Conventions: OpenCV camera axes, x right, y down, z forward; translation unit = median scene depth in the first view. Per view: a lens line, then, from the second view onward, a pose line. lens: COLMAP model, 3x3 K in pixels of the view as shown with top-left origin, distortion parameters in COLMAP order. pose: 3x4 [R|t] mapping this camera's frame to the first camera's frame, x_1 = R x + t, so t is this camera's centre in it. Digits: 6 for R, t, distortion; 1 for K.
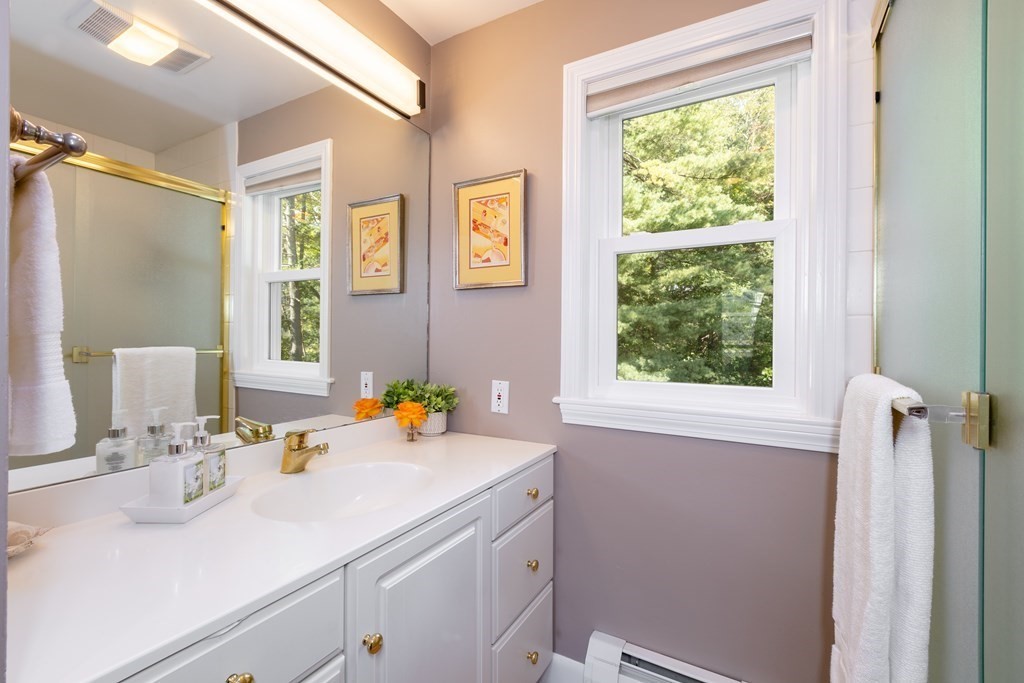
lens RADIAL K [[456.2, 0, 506.5], [0, 456.2, 341.6], [0, 0, 1]] dist [-0.000421, -0.000185]
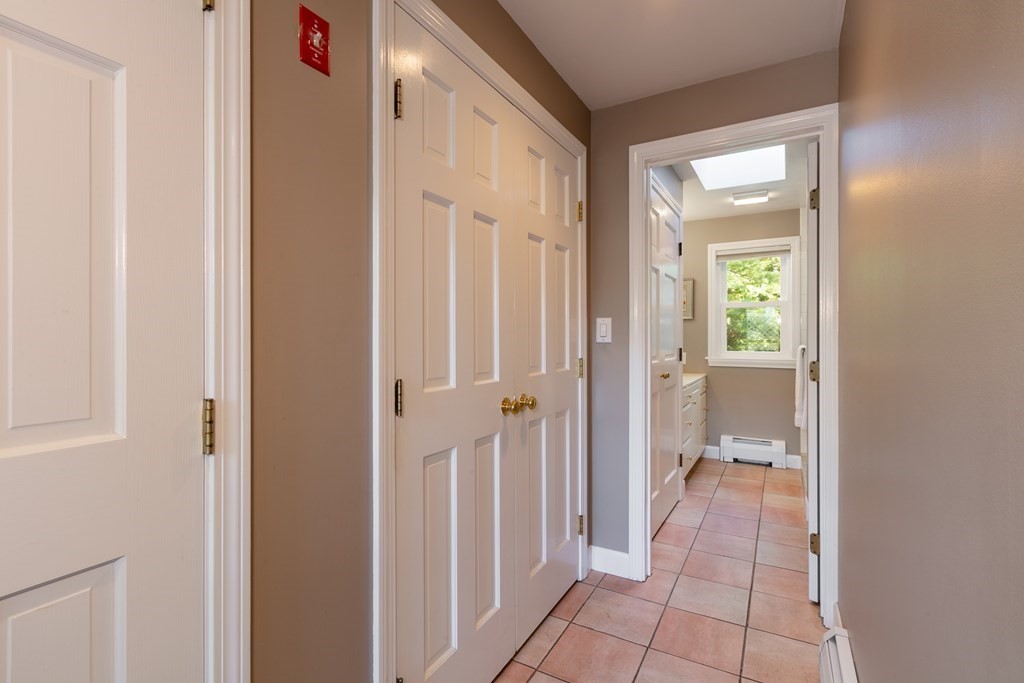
lens RADIAL K [[456.2, 0, 517.5], [0, 456.2, 337.4], [0, 0, 1]] dist [-0.000421, -0.000185]
pose [[0.999913, -0.011930, -0.005556, -1.079896], [0.011884, 0.999896, -0.008182, 0.005221], [0.005653, 0.008115, 0.999951, -1.921110]]
